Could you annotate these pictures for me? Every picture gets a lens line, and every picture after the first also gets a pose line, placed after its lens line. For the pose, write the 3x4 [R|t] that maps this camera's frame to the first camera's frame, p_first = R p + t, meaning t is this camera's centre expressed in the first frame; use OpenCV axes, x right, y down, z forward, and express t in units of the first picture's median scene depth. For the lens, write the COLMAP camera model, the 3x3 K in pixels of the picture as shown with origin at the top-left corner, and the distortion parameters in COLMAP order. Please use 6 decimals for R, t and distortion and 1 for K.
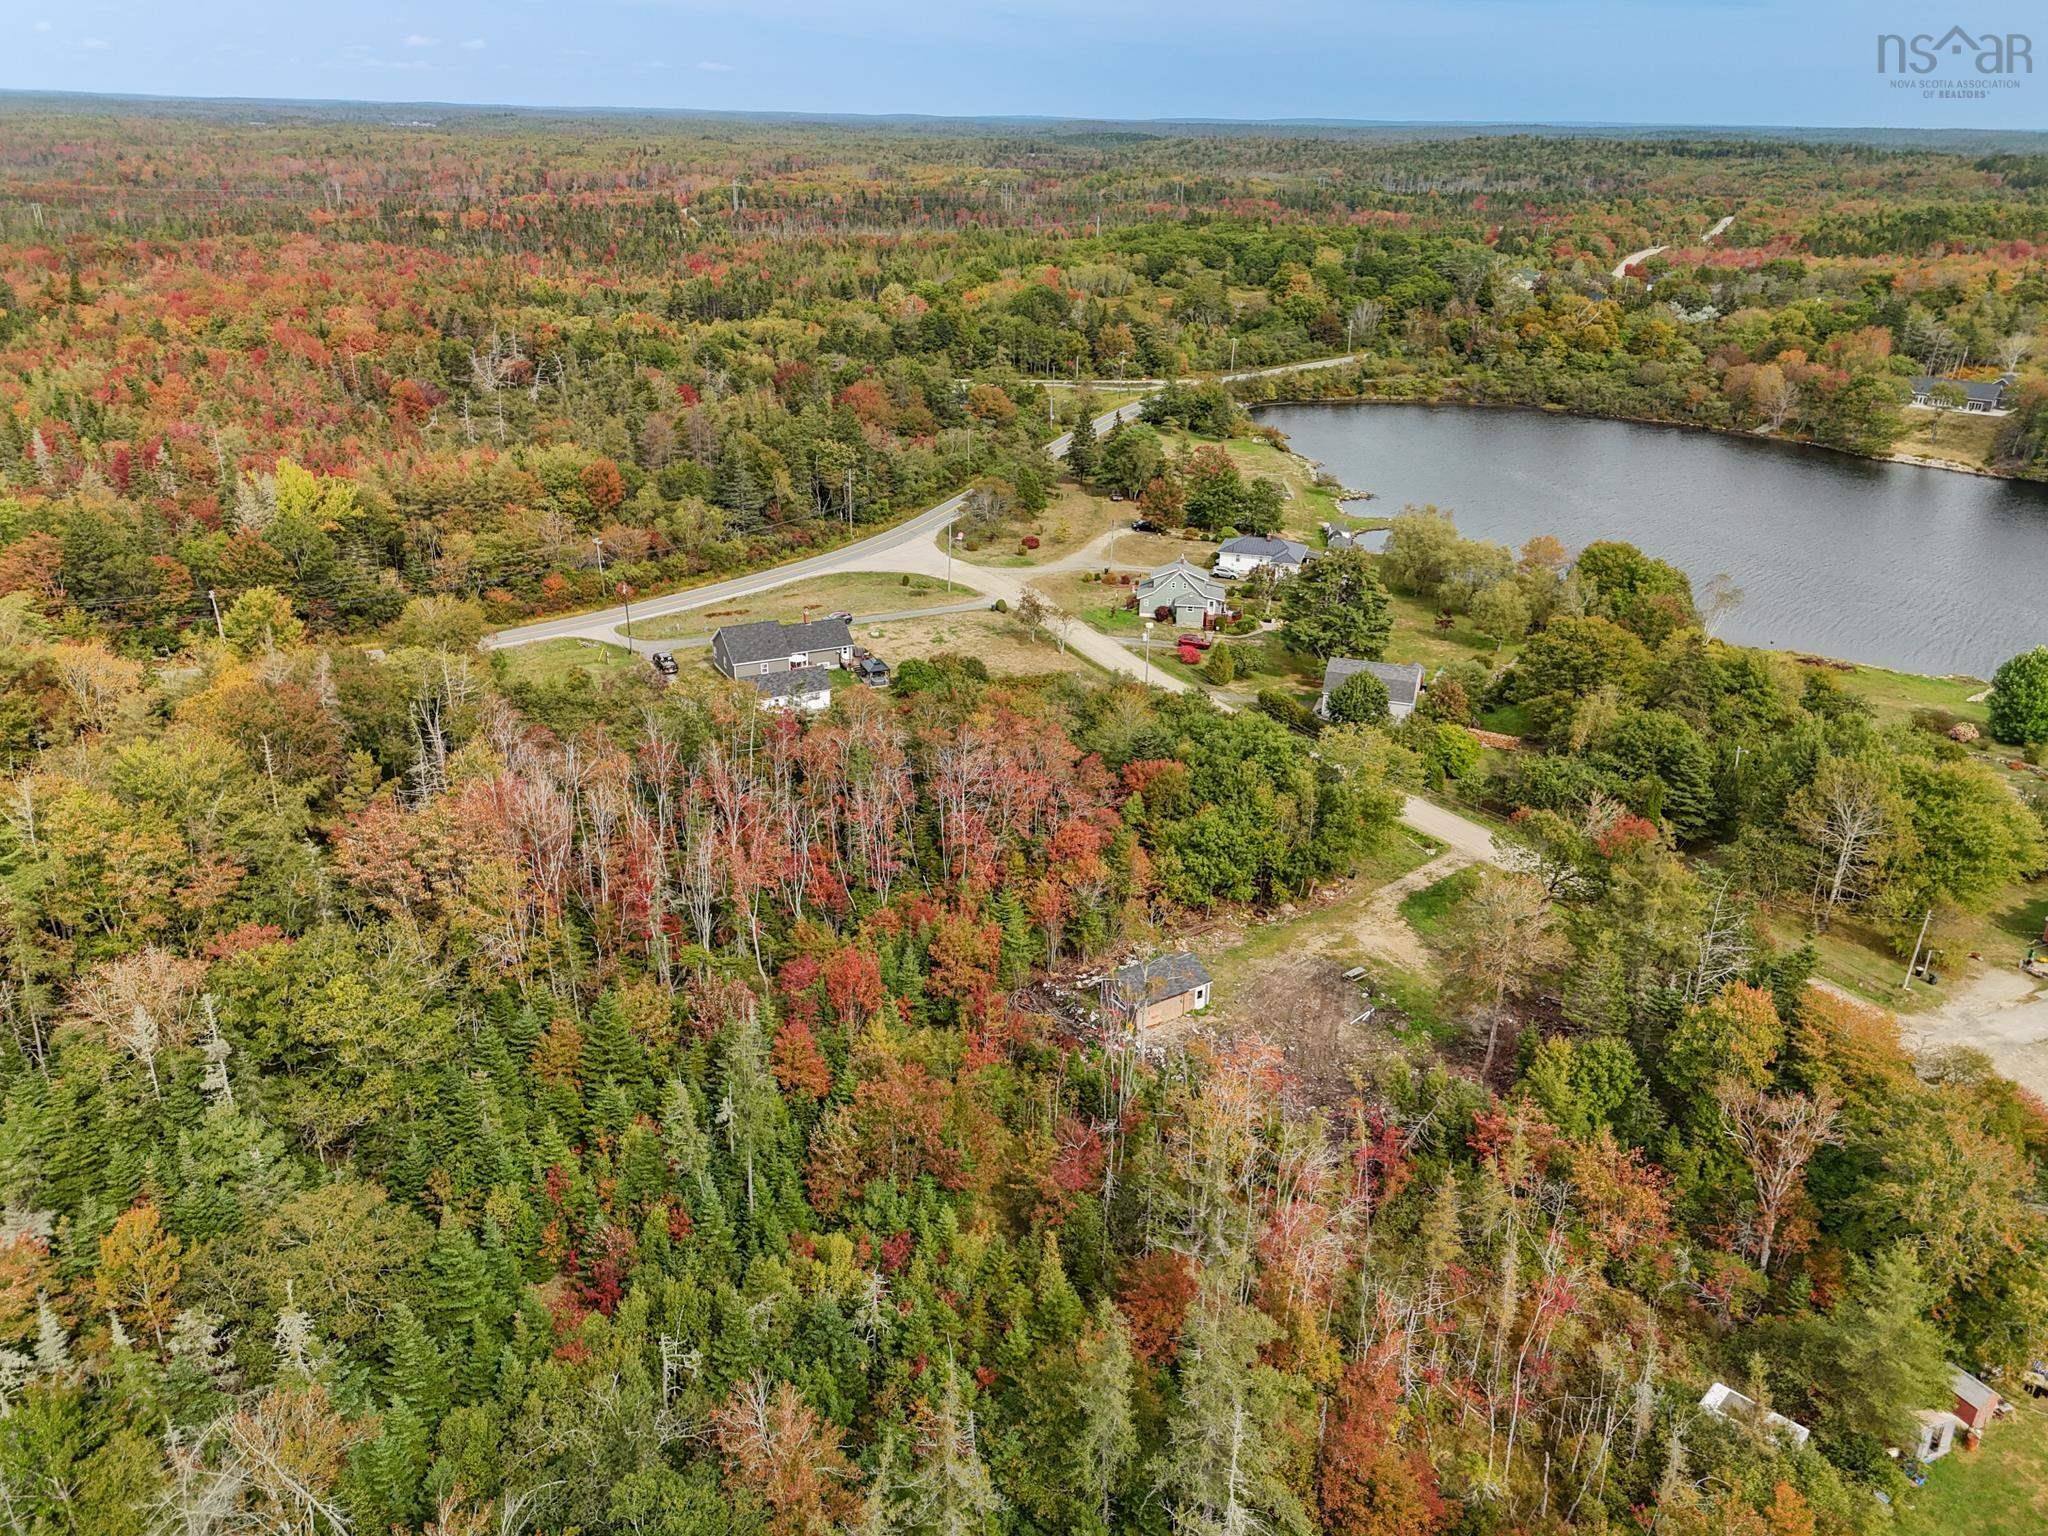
lens RADIAL K [[1528.9, 0, 1024.0], [0, 1528.9, 768.0], [0, 0, 1]] dist [0.147777, -0.186728]
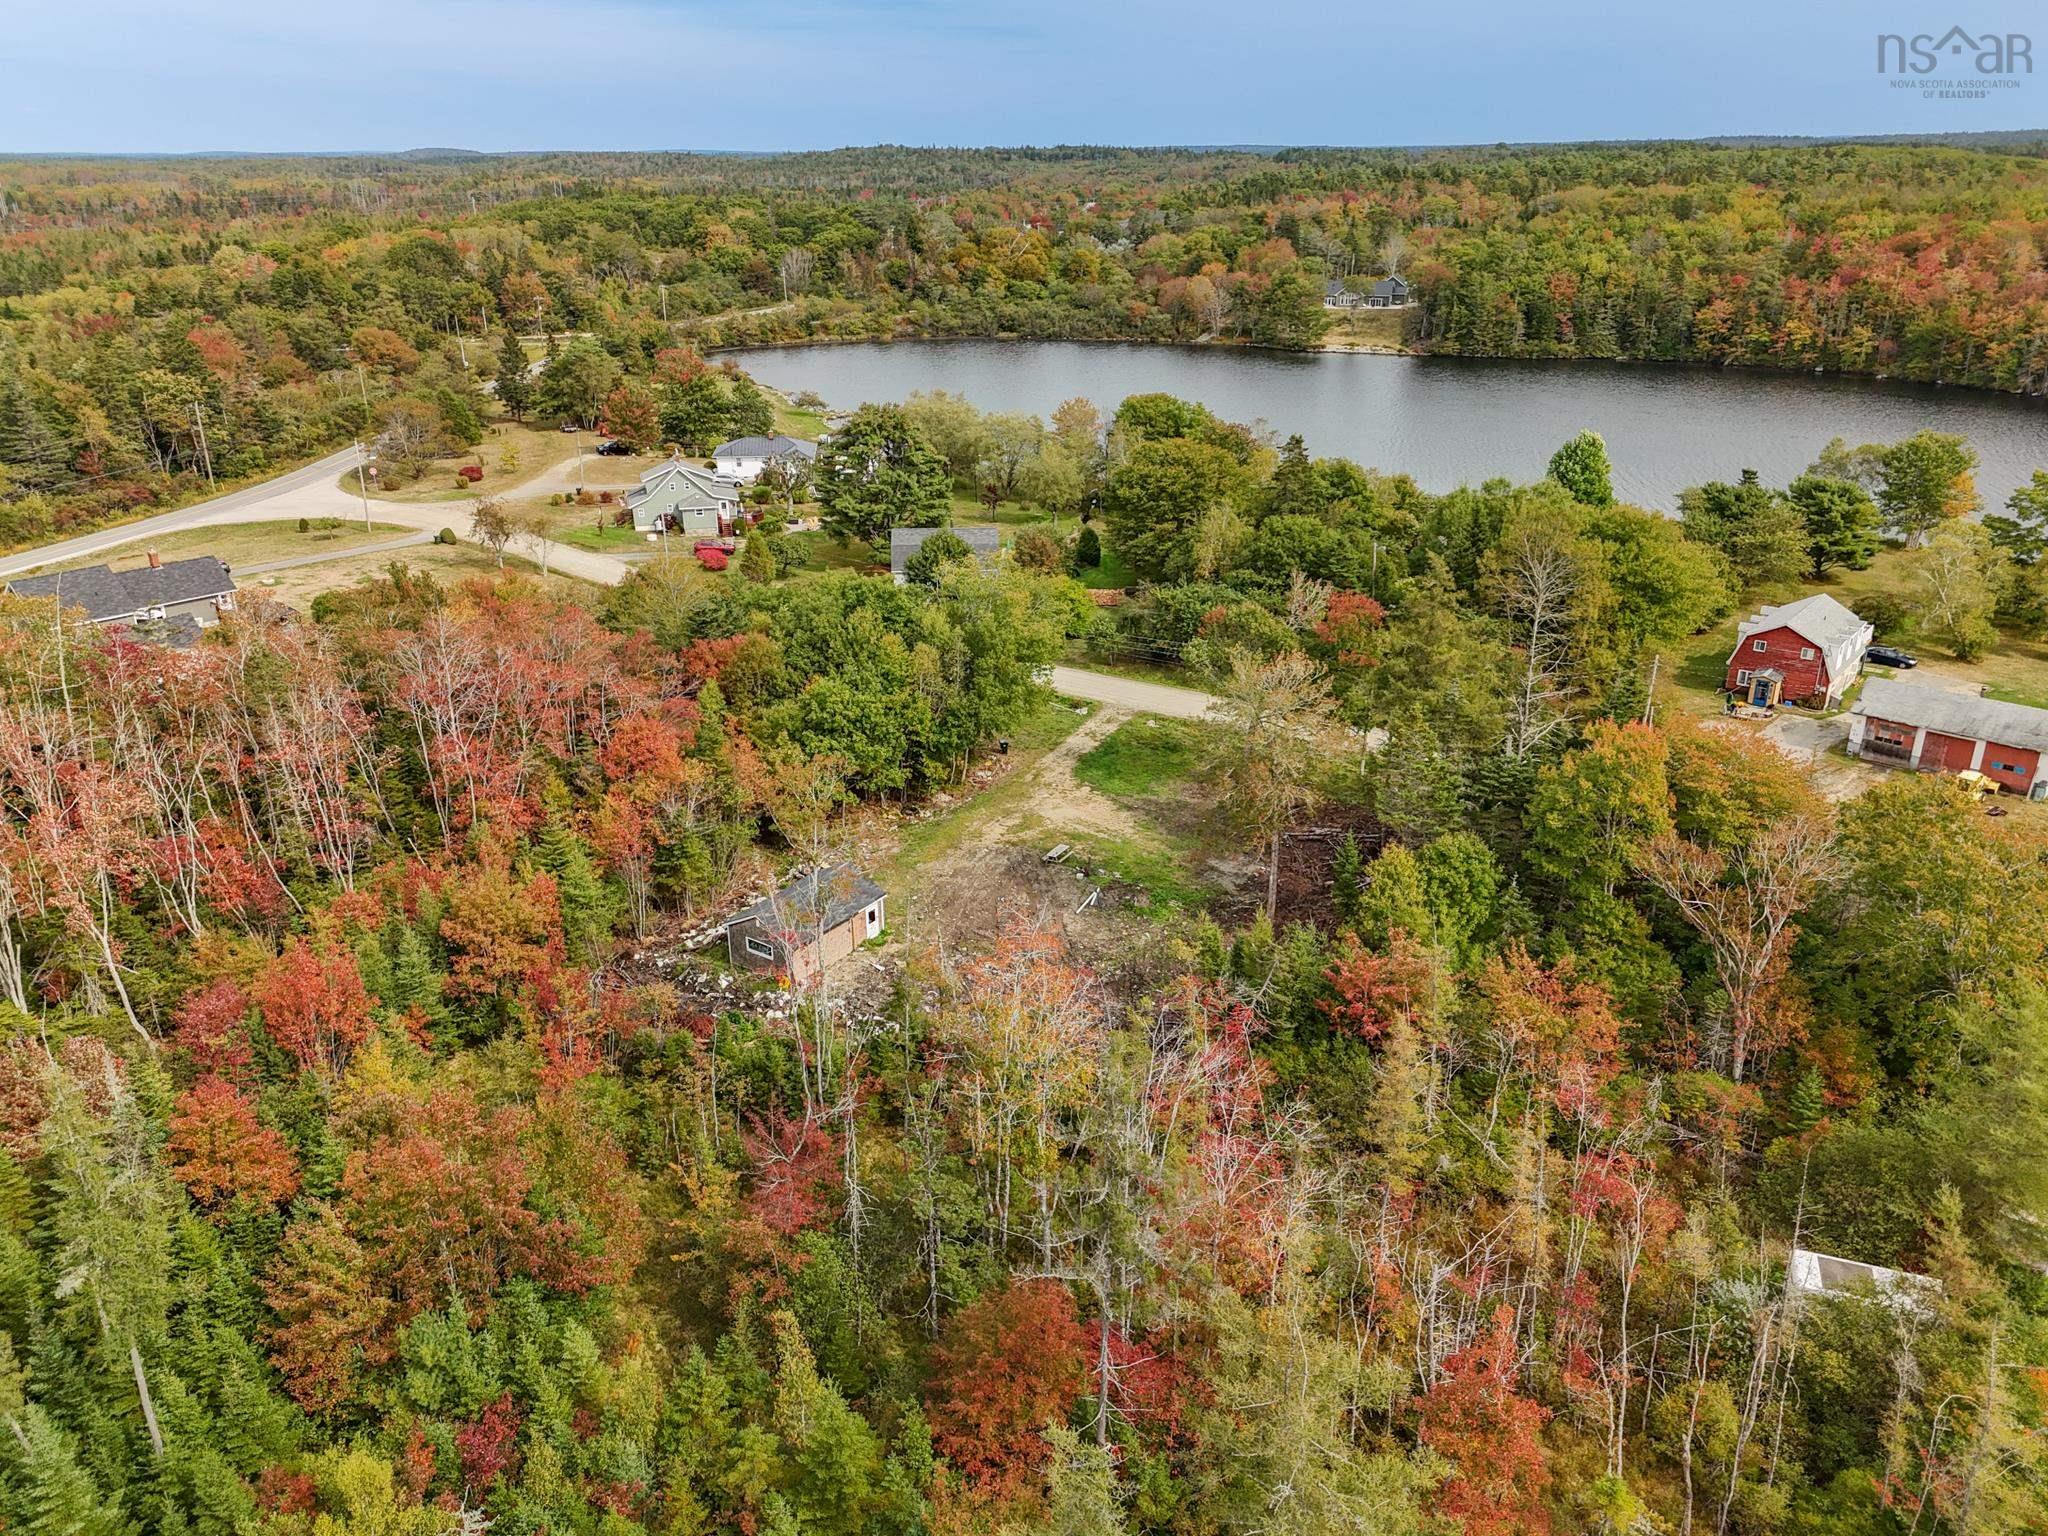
lens RADIAL K [[1512.0, 0, 1043.6], [0, 1512.0, 771.0], [0, 0, 1]] dist [0.088156, -0.070168]
pose [[0.925150, -0.162125, 0.343239, -0.021924], [0.166544, 0.985891, 0.016779, 0.048077], [-0.341117, 0.041641, 0.939098, 0.187498]]
